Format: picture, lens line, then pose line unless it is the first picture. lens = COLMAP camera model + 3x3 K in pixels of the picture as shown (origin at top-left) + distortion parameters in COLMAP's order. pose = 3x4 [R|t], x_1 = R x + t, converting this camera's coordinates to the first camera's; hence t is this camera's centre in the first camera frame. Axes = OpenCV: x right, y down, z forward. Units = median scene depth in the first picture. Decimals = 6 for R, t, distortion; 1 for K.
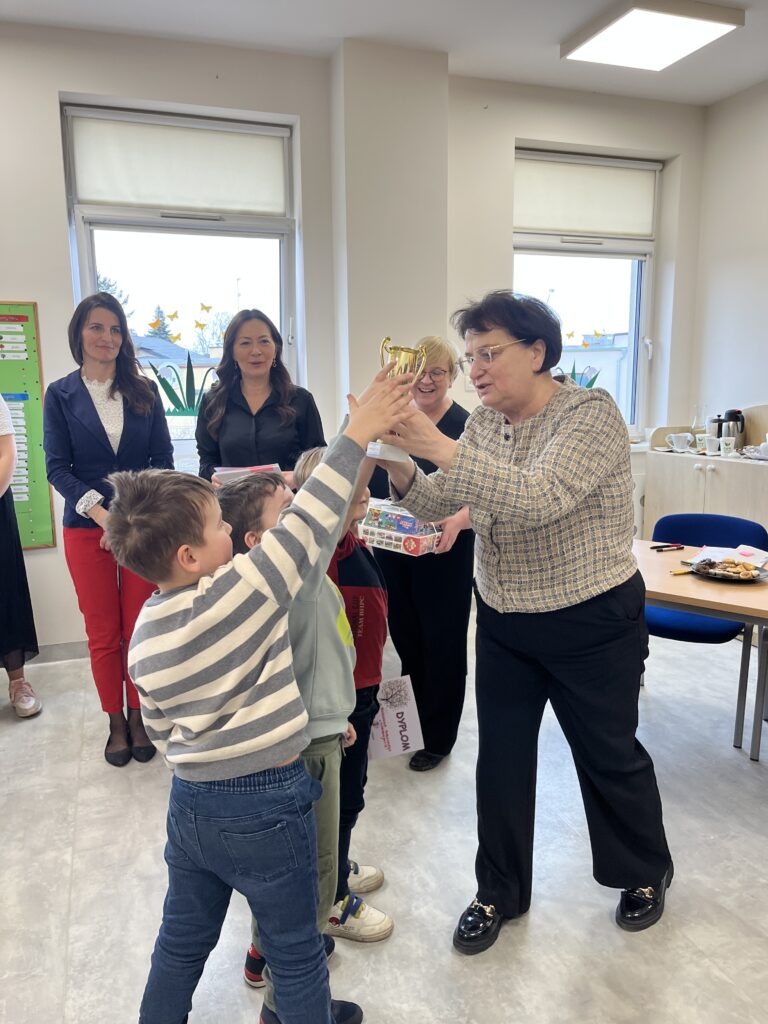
lens RADIAL K [[775.0, 0, 380.5], [0, 775.0, 510.4], [0, 0, 1]] dist [0.088497, -0.112082]
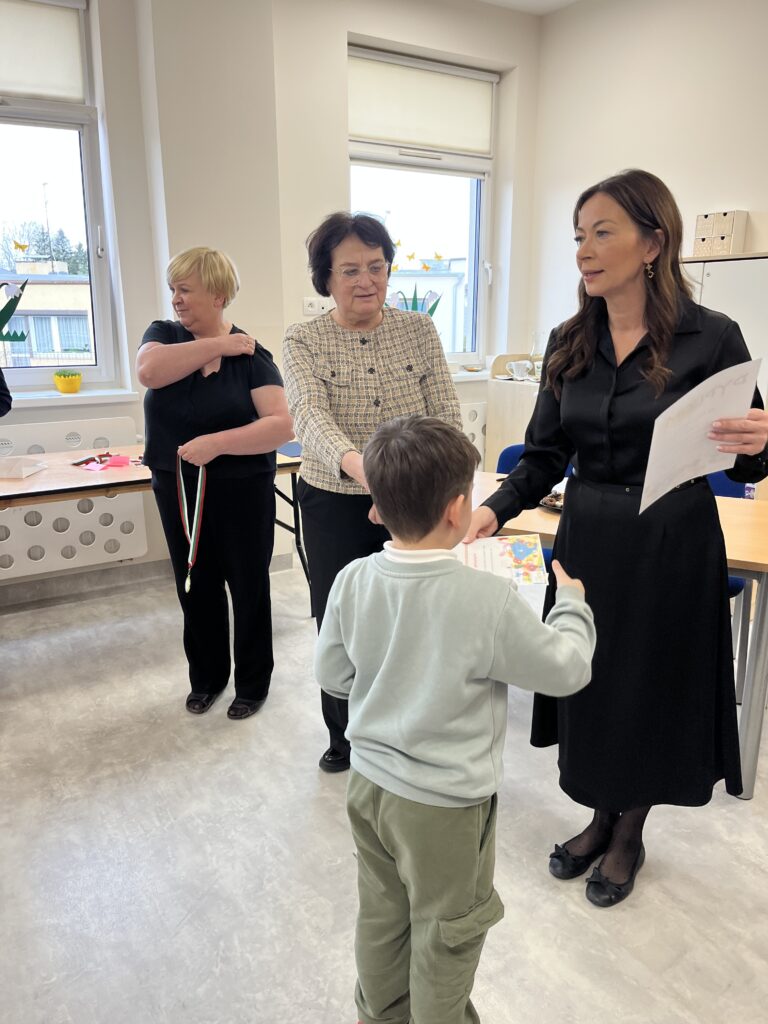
lens RADIAL K [[774.4, 0, 390.9], [0, 774.4, 512.1], [0, 0, 1]] dist [0.093703, -0.123546]
pose [[0.977080, -0.043793, 0.208320, 0.011587], [0.023835, 0.994963, 0.097368, -0.014899], [-0.211535, -0.090171, 0.973202, 0.098162]]
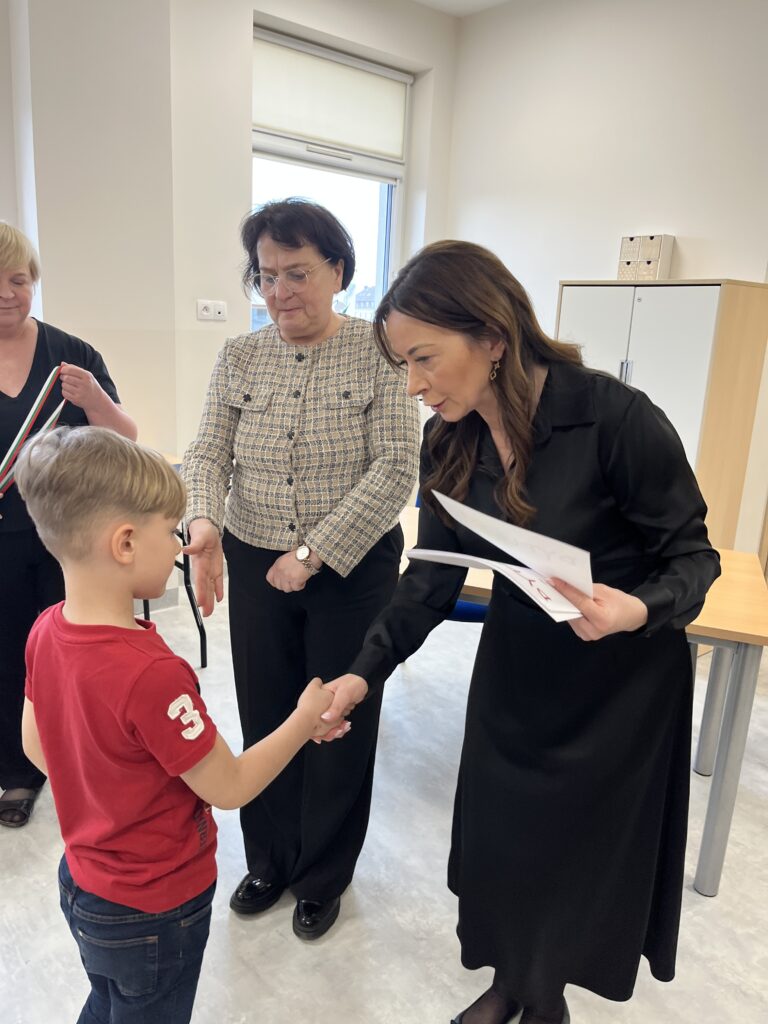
lens RADIAL K [[776.1, 0, 376.6], [0, 776.1, 504.3], [0, 0, 1]] dist [0.084776, -0.116156]
pose [[0.941438, -0.021340, 0.336509, 0.008340], [-0.004913, 0.997021, 0.076972, -0.045636], [-0.337149, -0.074117, 0.938529, 0.283900]]
